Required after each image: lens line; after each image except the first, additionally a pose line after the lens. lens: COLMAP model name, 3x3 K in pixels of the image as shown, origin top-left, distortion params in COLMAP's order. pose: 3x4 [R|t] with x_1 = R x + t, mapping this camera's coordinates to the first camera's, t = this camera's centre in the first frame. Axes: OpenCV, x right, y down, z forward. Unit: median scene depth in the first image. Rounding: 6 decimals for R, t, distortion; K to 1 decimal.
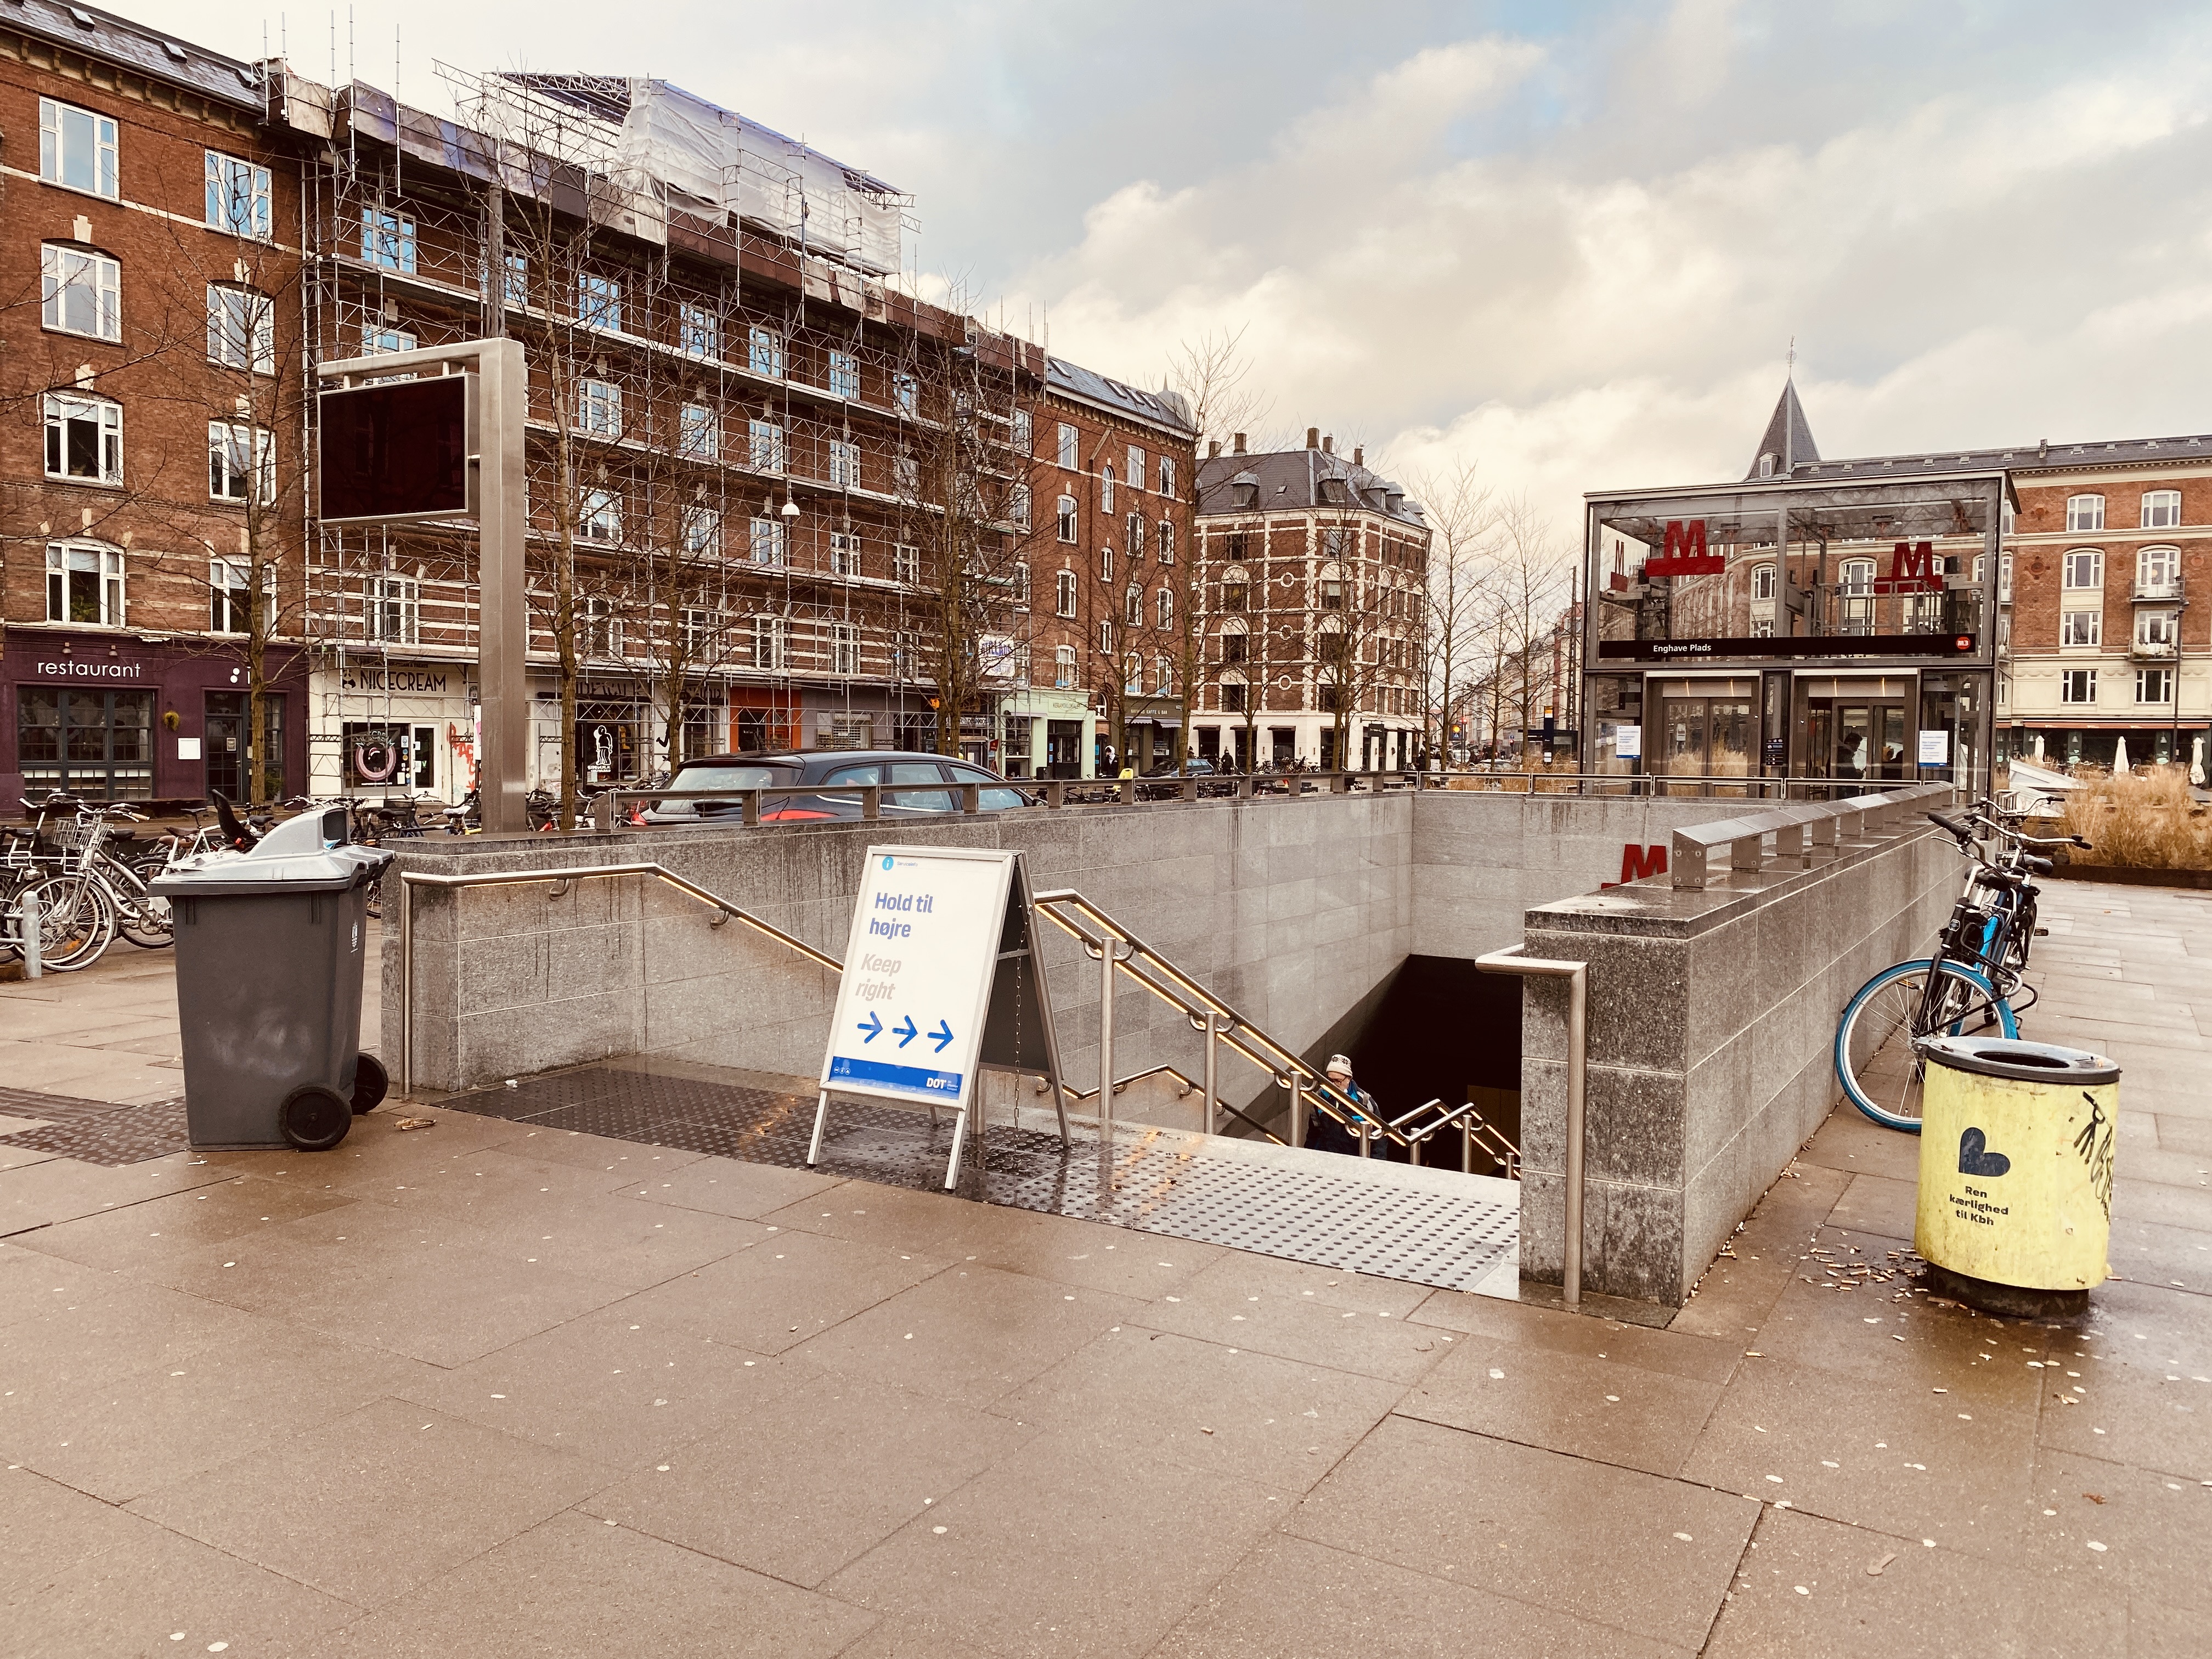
lens RADIAL K [[1714.6, 0, 1106.0], [0, 1714.6, 829.5], [0, 0, 1]] dist [0.047388, -0.008921]
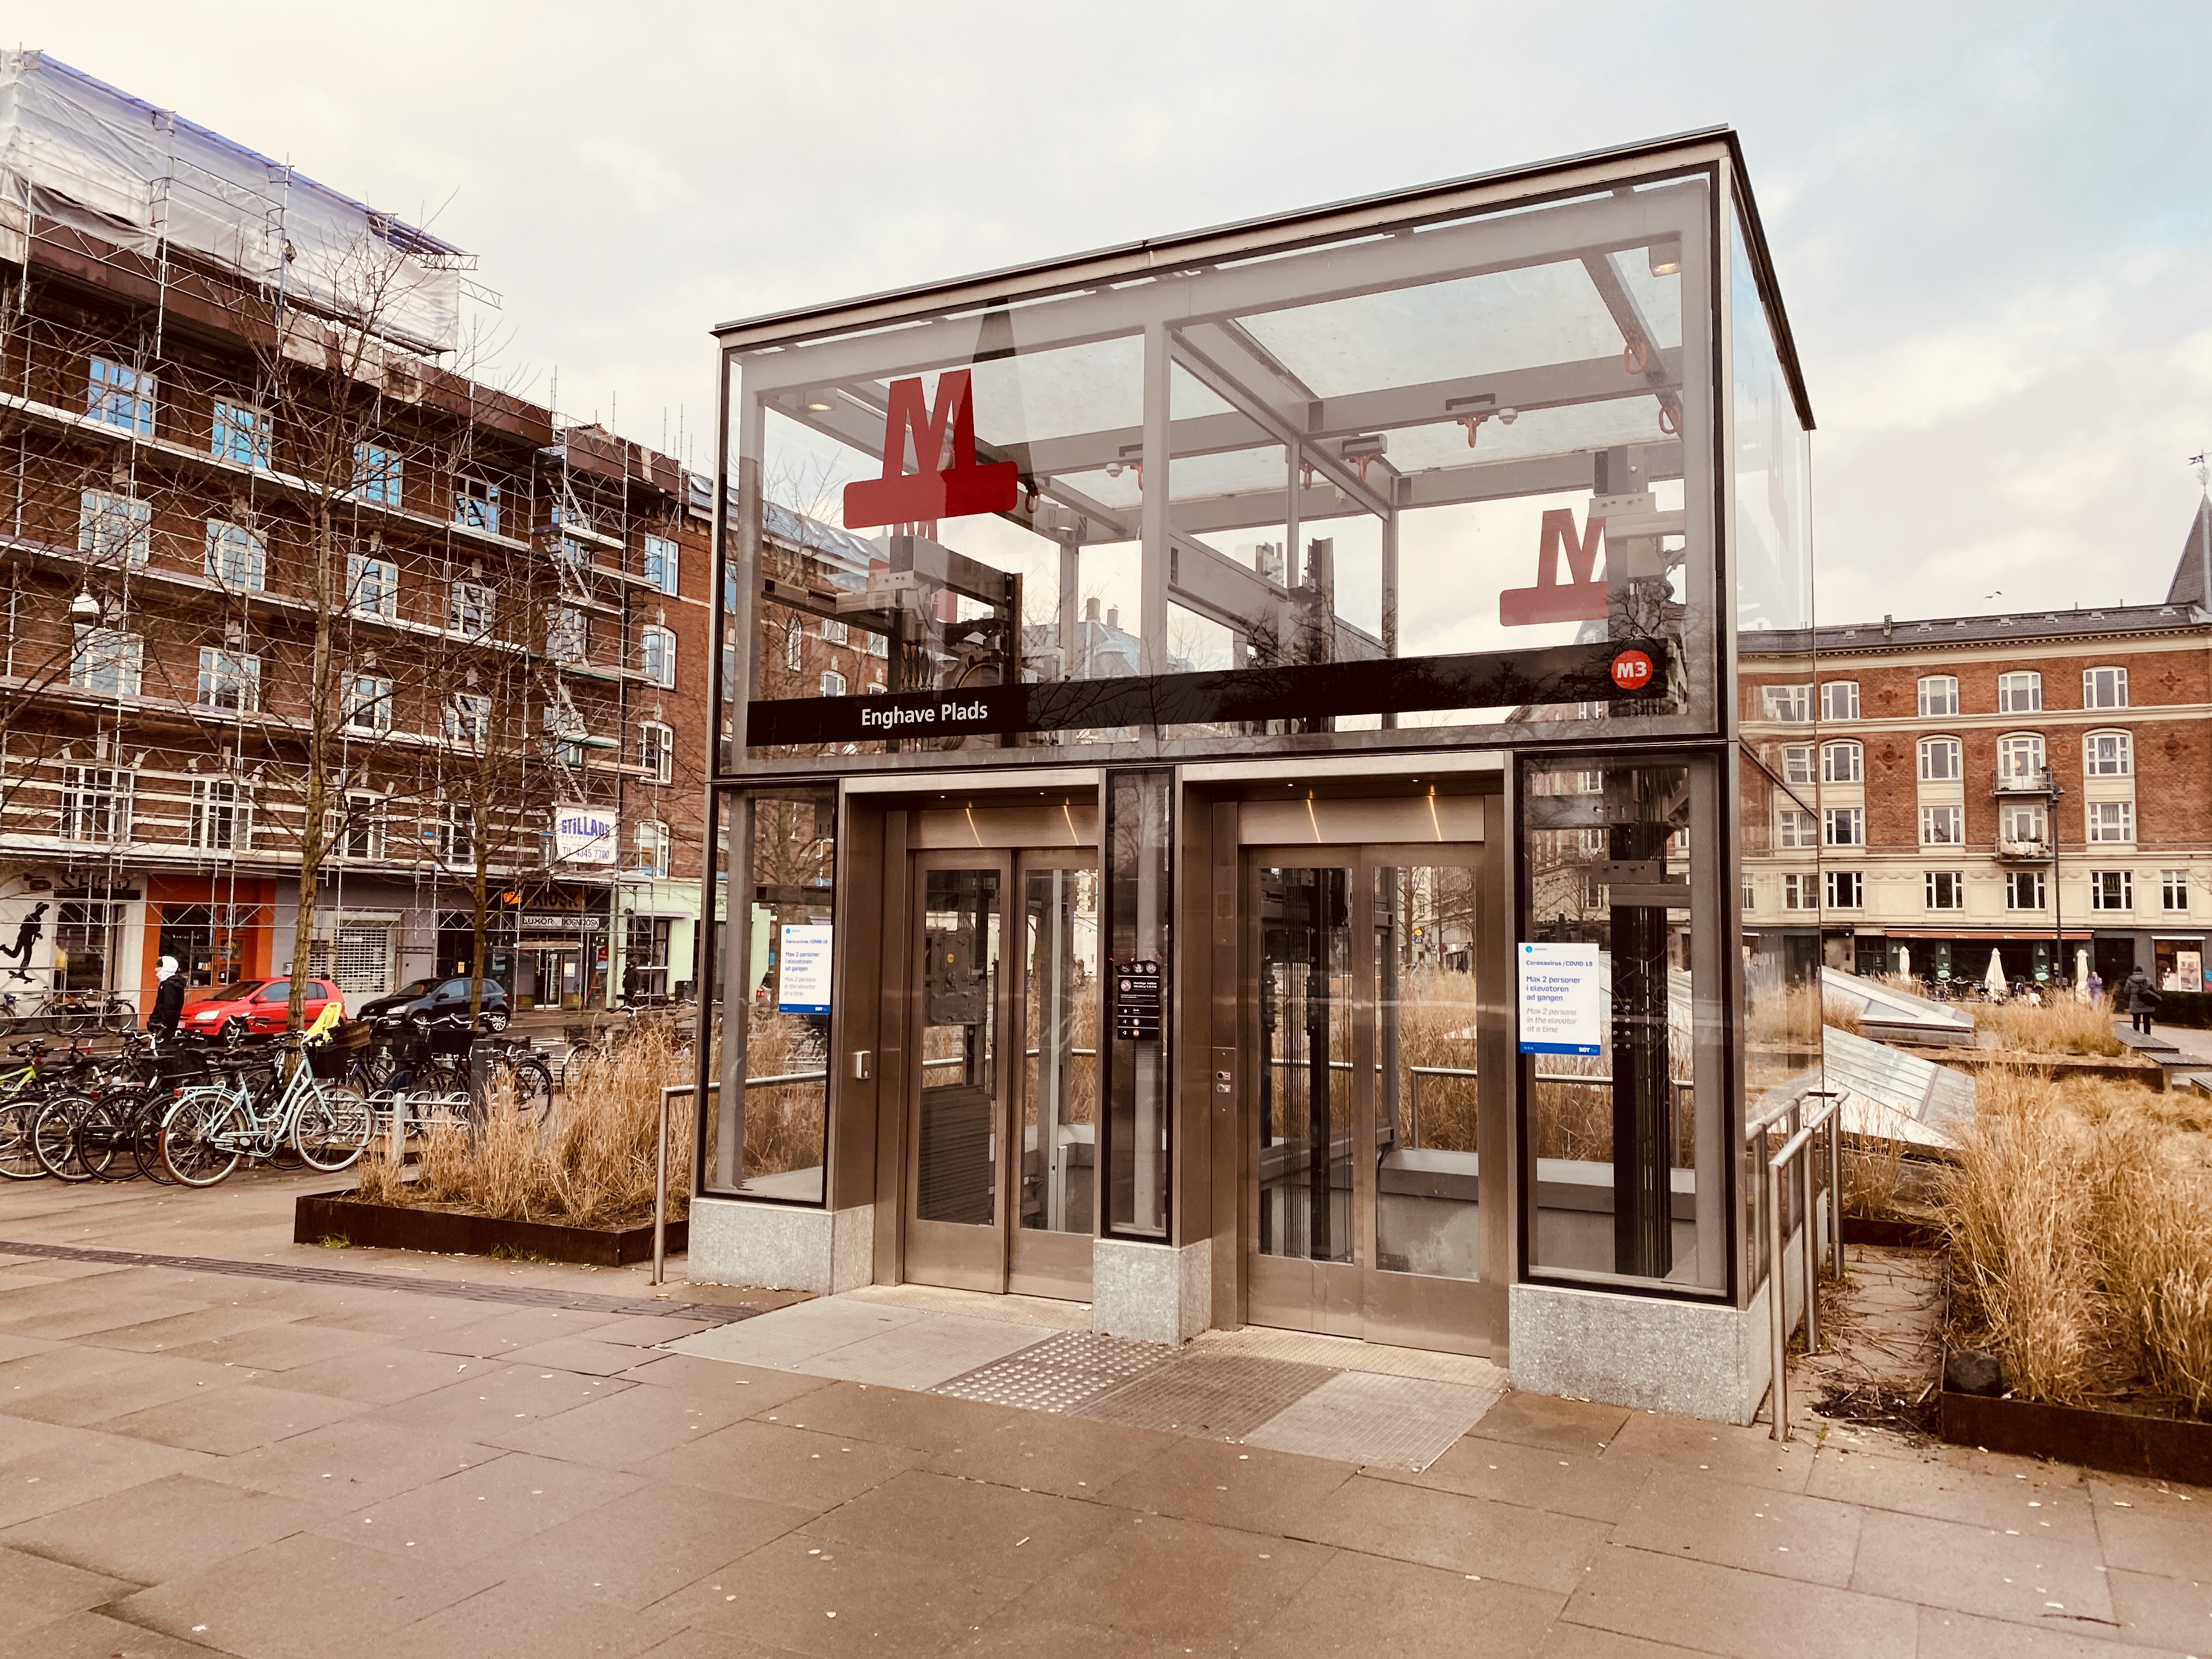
lens RADIAL K [[1677.2, 0, 1106.0], [0, 1677.2, 829.5], [0, 0, 1]] dist [0.037552, 0.002100]
pose [[0.998683, 0.006380, 0.050901, 0.119625], [-0.000218, 0.992754, -0.120164, -0.012796], [-0.051298, 0.119995, 0.991448, 0.218453]]
